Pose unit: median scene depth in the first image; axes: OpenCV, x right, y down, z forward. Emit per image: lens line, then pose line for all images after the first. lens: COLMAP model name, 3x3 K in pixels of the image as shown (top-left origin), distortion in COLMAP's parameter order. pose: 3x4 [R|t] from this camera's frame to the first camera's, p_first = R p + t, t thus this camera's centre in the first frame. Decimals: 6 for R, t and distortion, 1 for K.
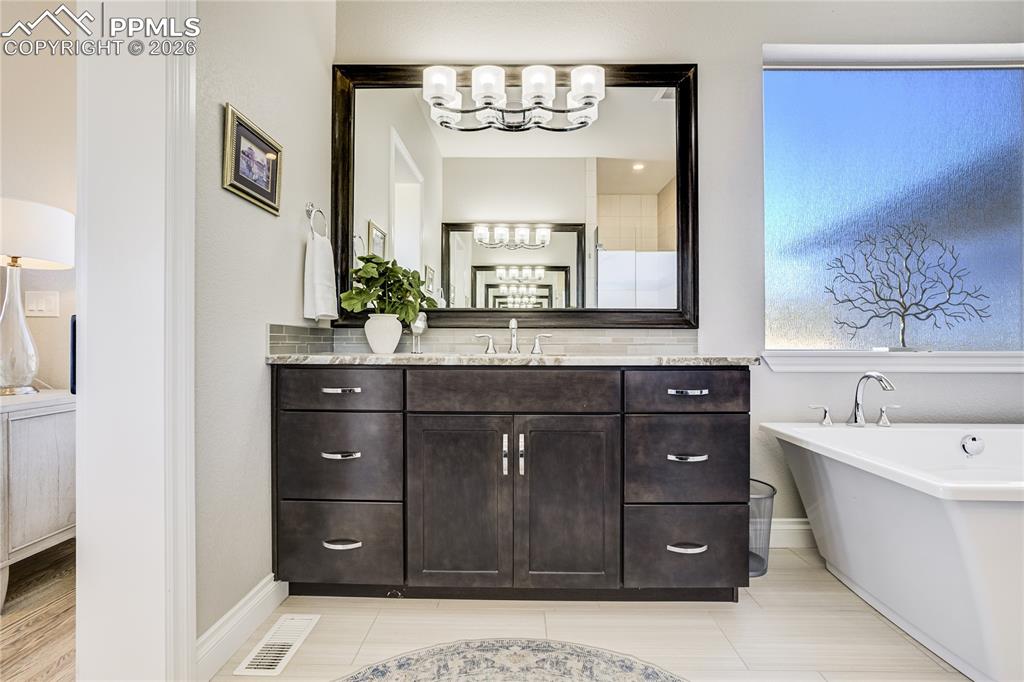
lens RADIAL K [[441.0, 0, 514.2], [0, 441.0, 342.8], [0, 0, 1]] dist [-0.041892, 0.015876]
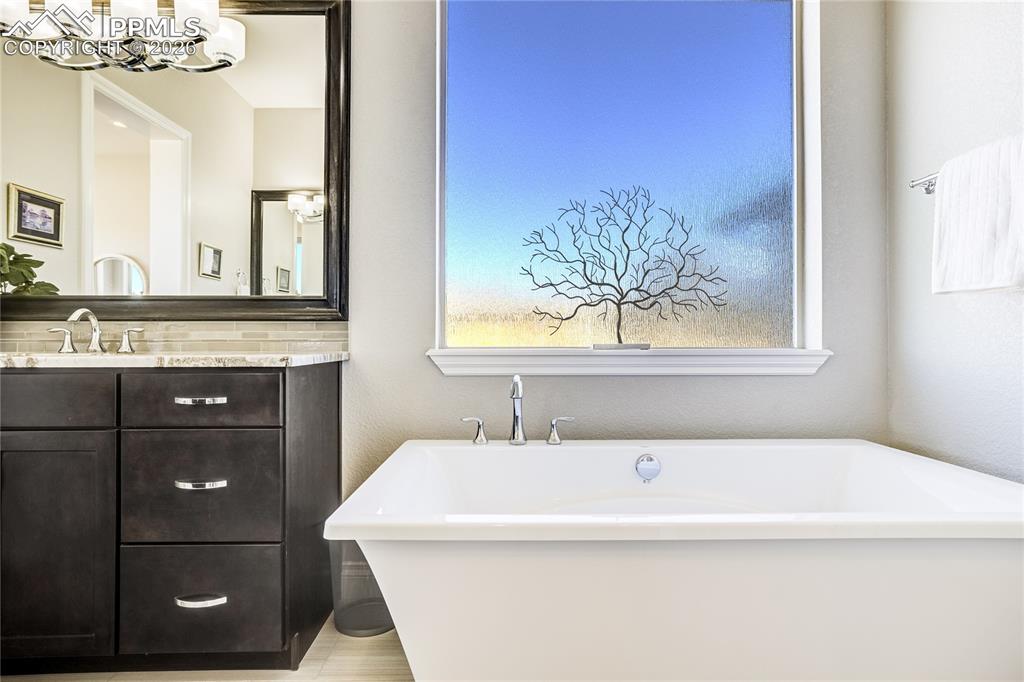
lens RADIAL K [[555.0, 0, 513.8], [0, 555.0, 332.5], [0, 0, 1]] dist [-0.037477, 0.025698]
pose [[0.999257, -0.001813, 0.038510, 0.670592], [0.002317, 0.999912, -0.013040, 0.002566], [-0.038483, 0.013119, 0.999173, -0.009652]]
